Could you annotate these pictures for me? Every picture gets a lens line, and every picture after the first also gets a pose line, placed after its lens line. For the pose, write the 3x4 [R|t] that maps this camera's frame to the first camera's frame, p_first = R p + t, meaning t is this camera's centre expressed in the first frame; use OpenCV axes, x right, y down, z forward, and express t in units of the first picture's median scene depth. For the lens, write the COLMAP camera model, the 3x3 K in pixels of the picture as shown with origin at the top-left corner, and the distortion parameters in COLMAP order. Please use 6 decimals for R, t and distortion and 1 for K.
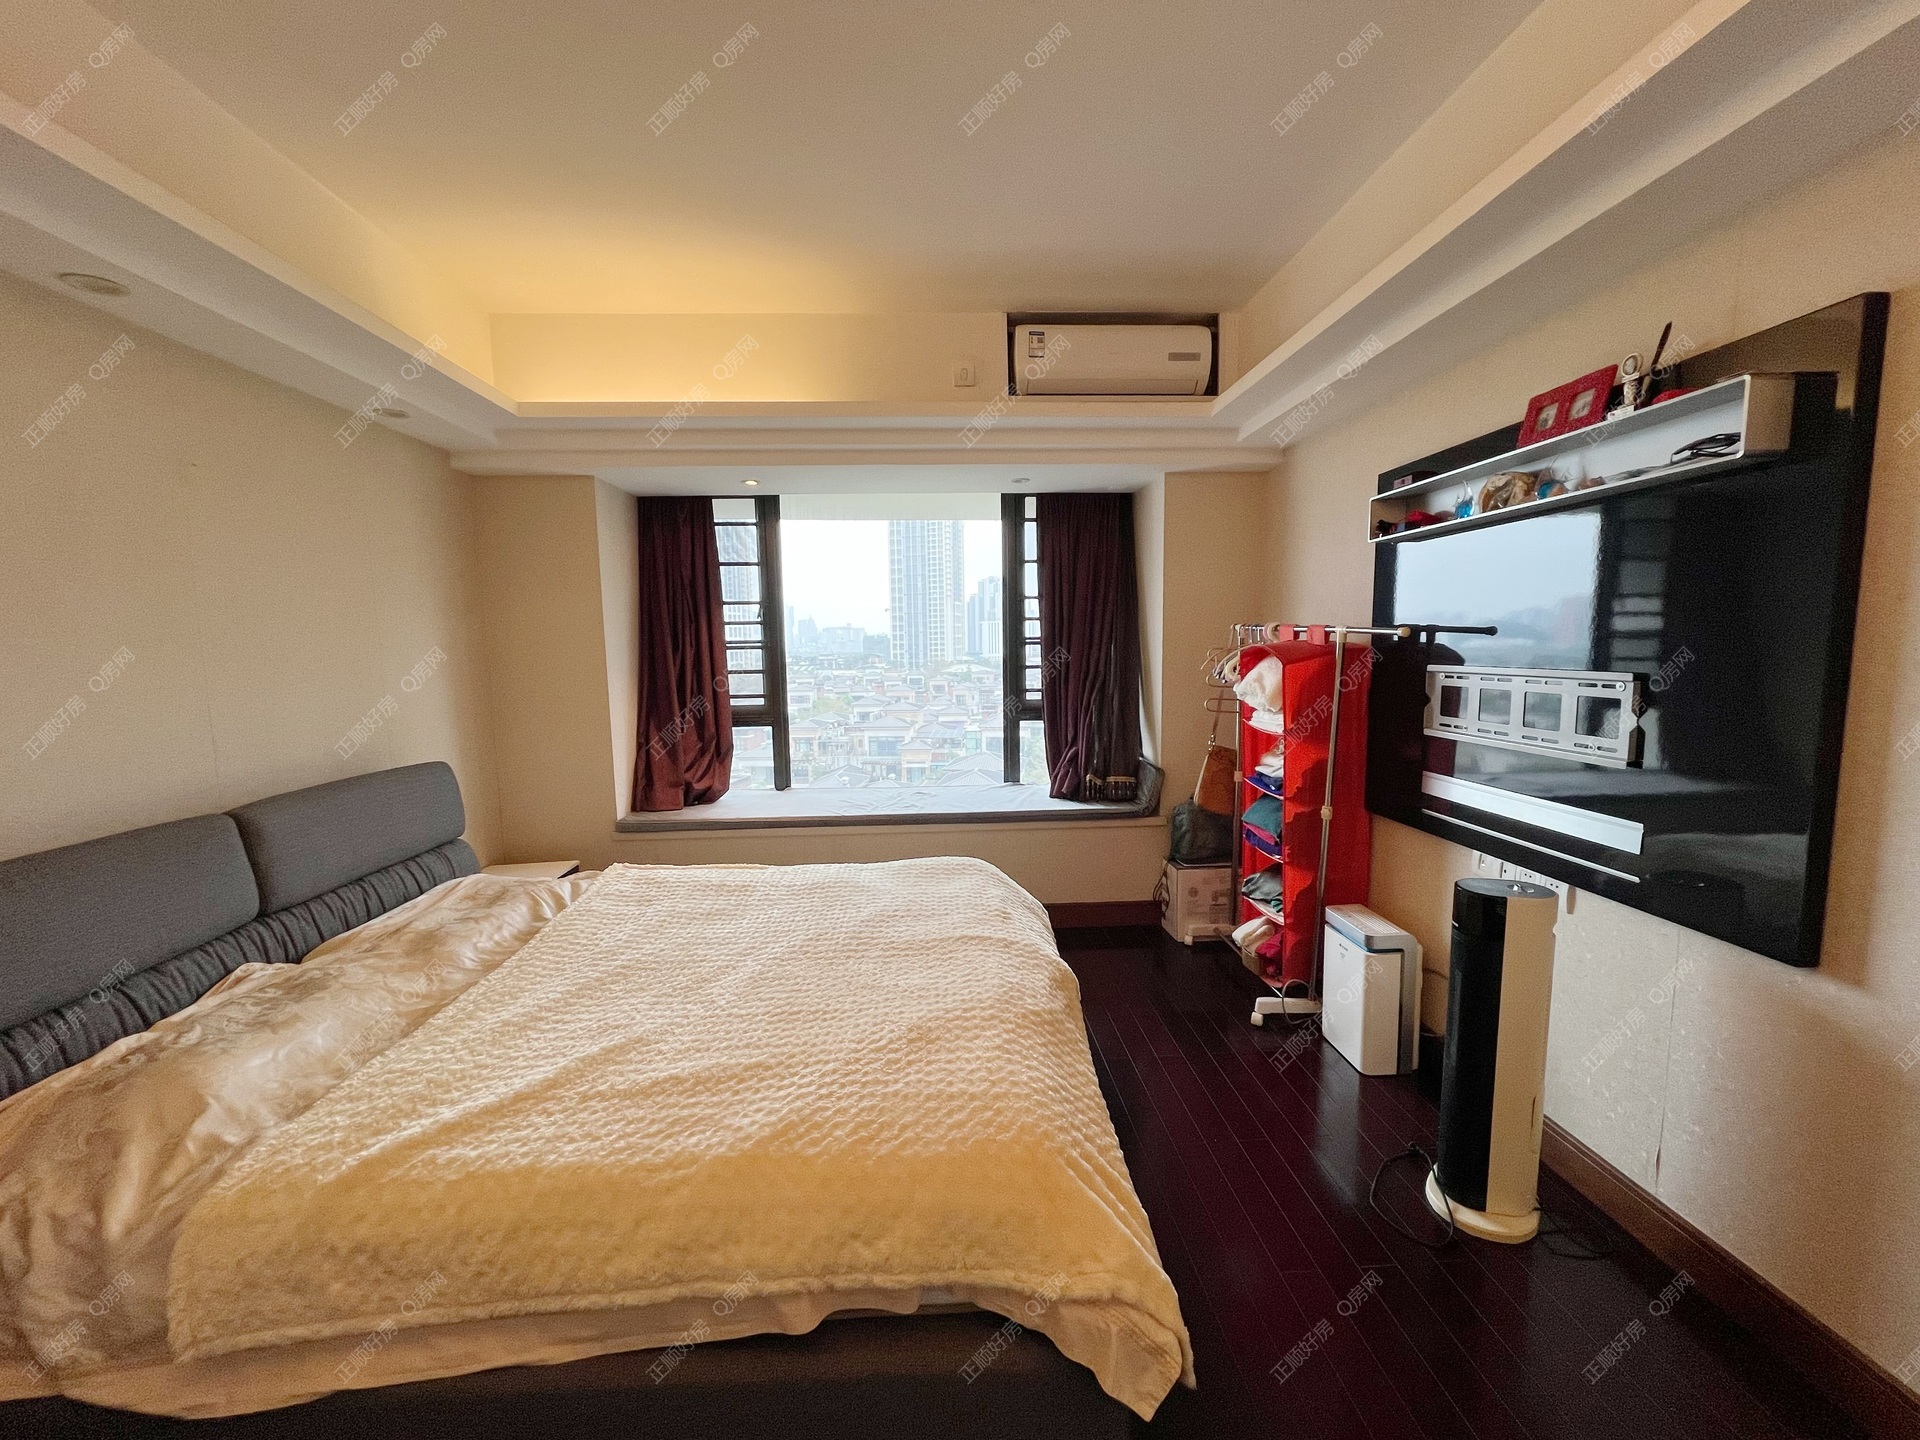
lens RADIAL K [[768.8, 0, 964.3], [0, 768.8, 721.7], [0, 0, 1]] dist [0.002674, -0.000083]
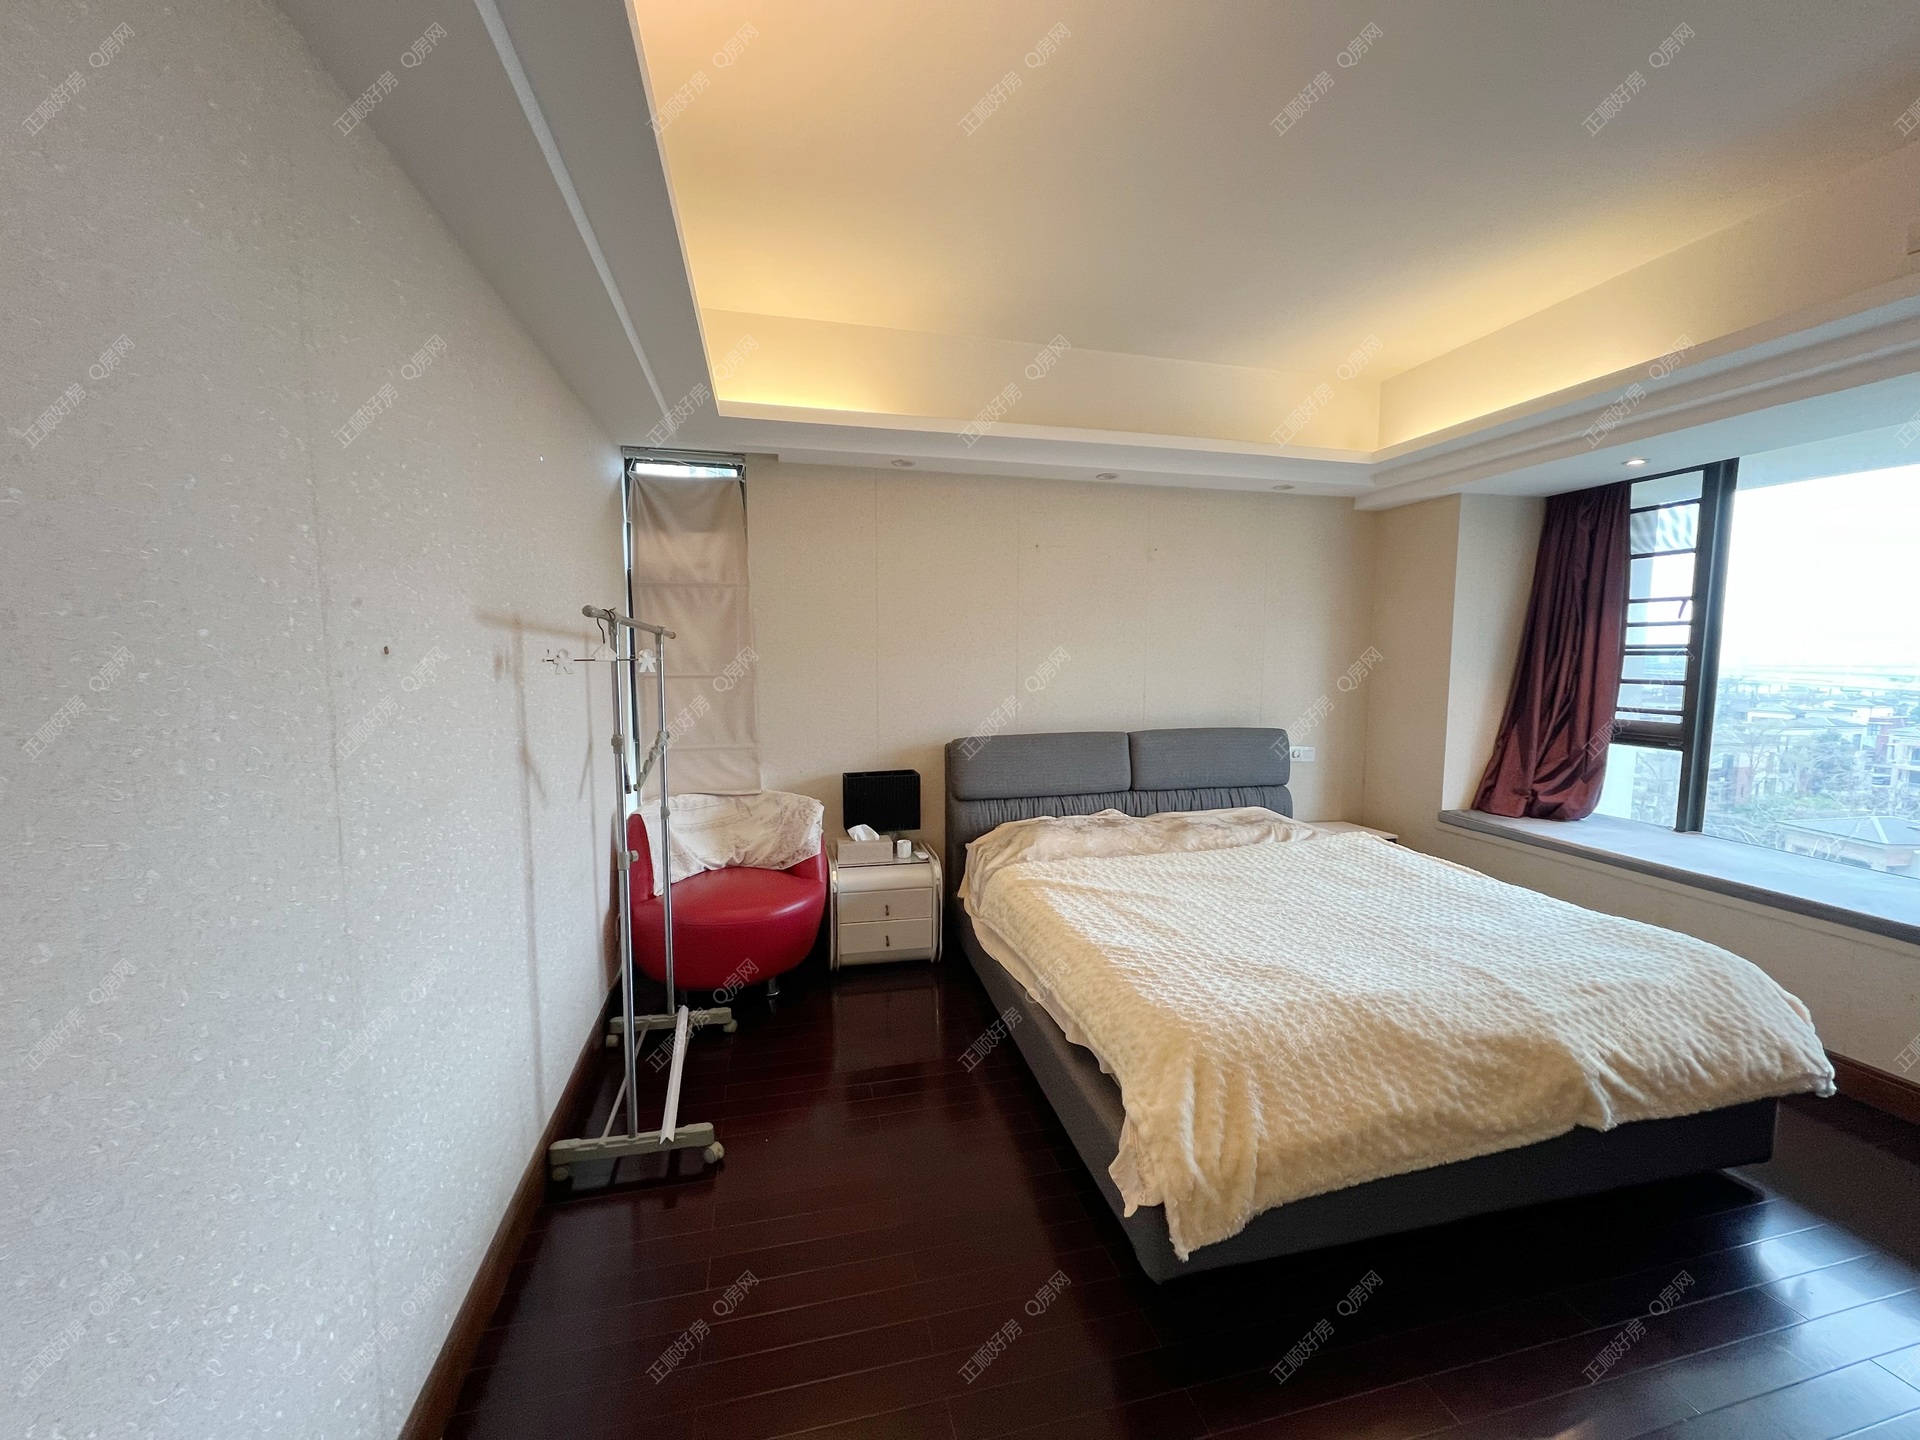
lens RADIAL K [[768.8, 0, 964.3], [0, 768.8, 721.7], [0, 0, 1]] dist [0.002674, -0.000083]
pose [[0.193422, 0.105131, -0.975467, 0.490050], [-0.105919, 0.990669, 0.085767, -0.017871], [0.975382, 0.086731, 0.202752, 0.124846]]
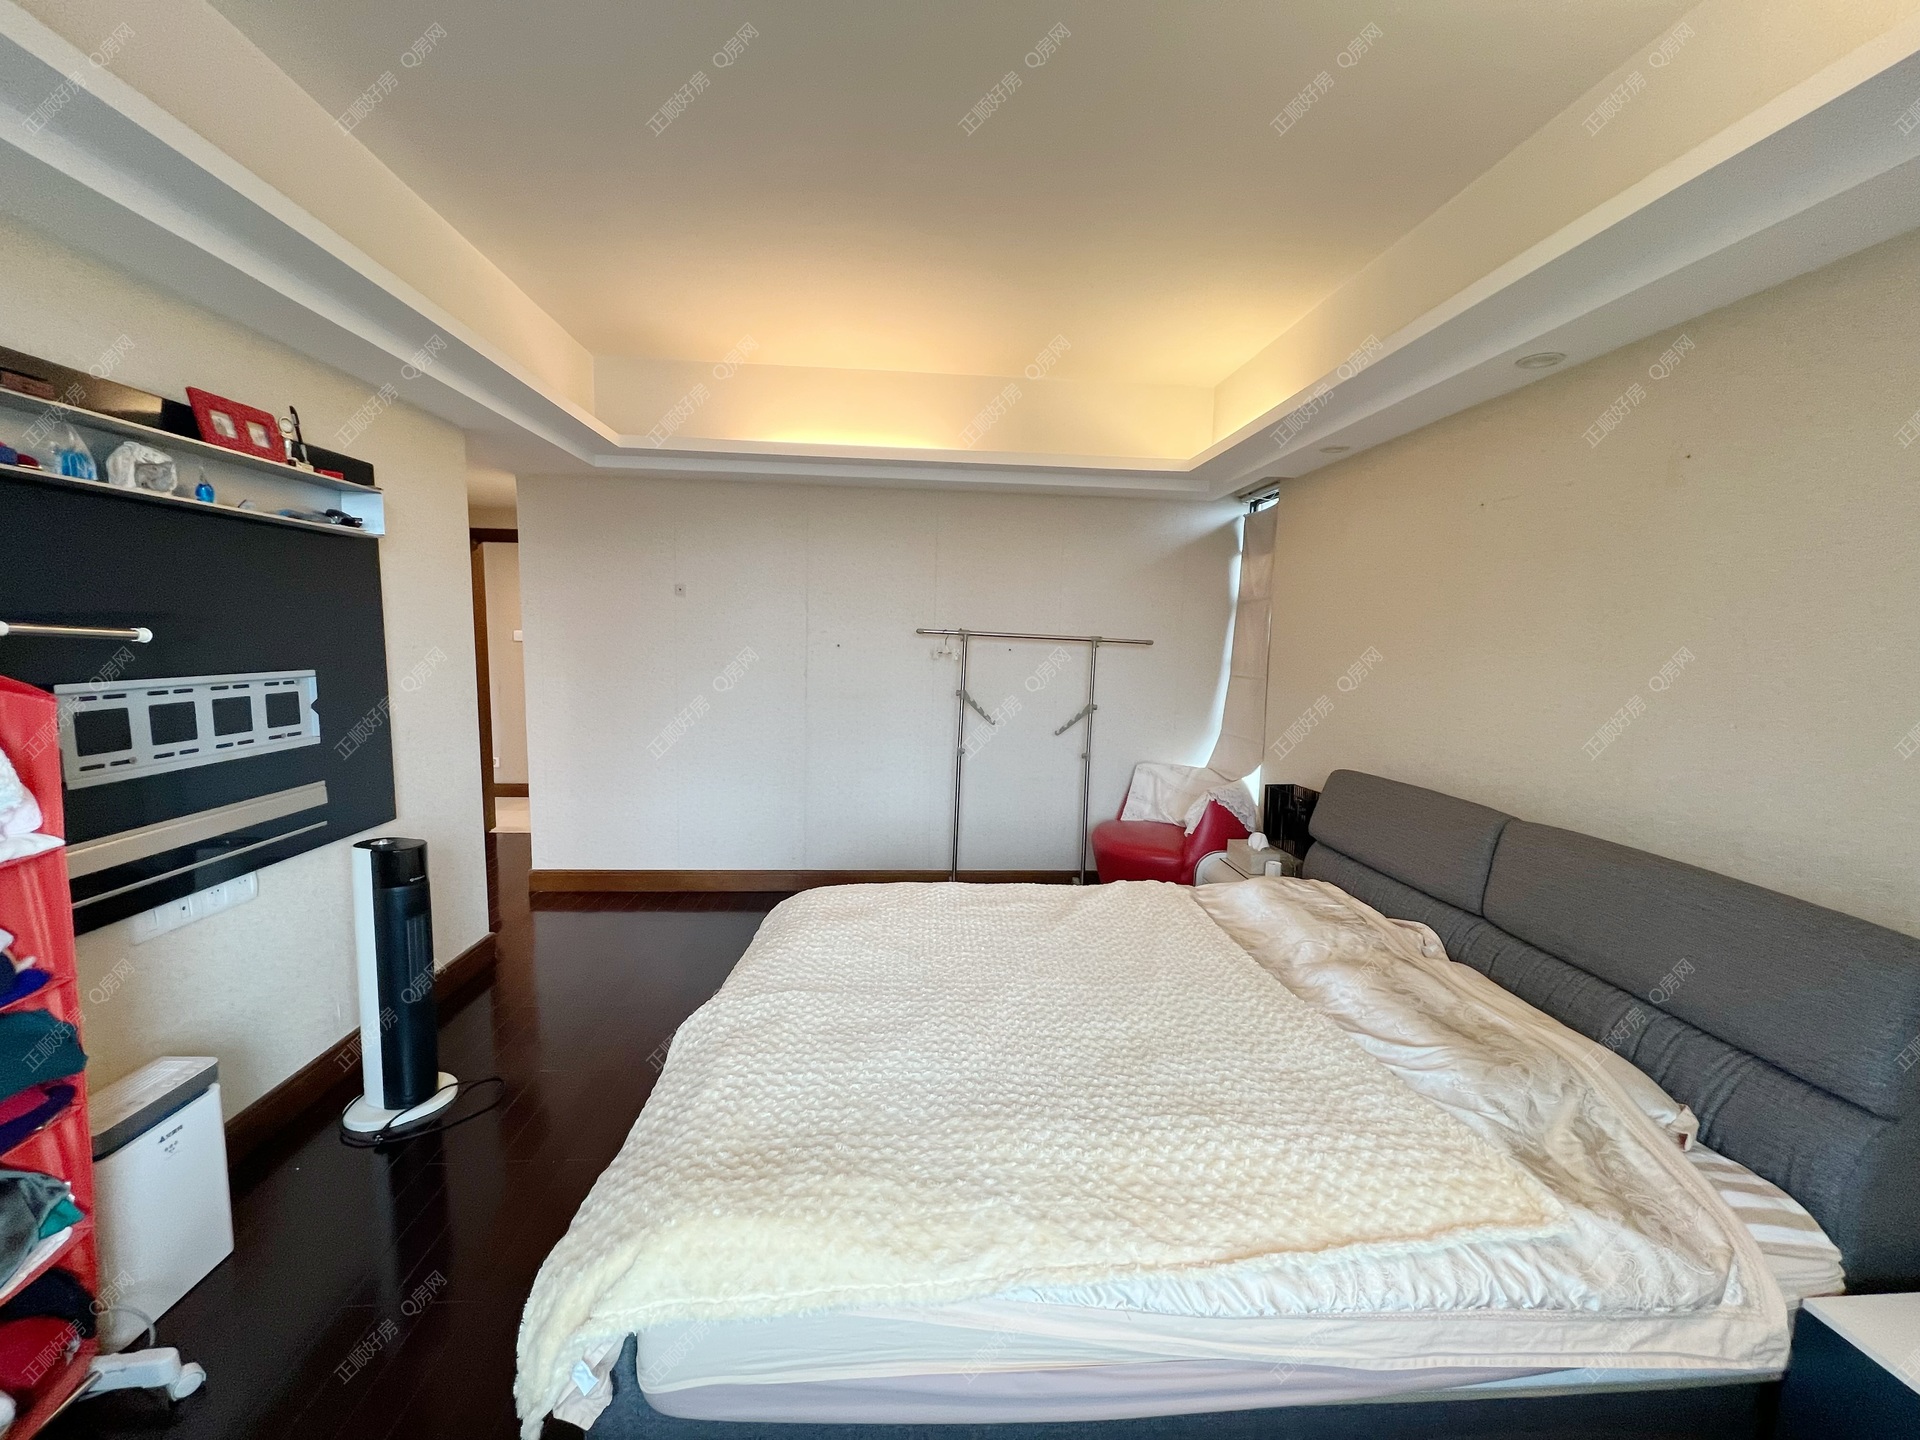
lens RADIAL K [[768.8, 0, 964.3], [0, 768.8, 721.7], [0, 0, 1]] dist [0.002674, -0.000083]
pose [[-0.999597, -0.006456, -0.027658, -0.103497], [-0.012130, 0.977586, 0.210187, -0.134283], [0.025681, 0.210437, -0.977270, 1.175105]]
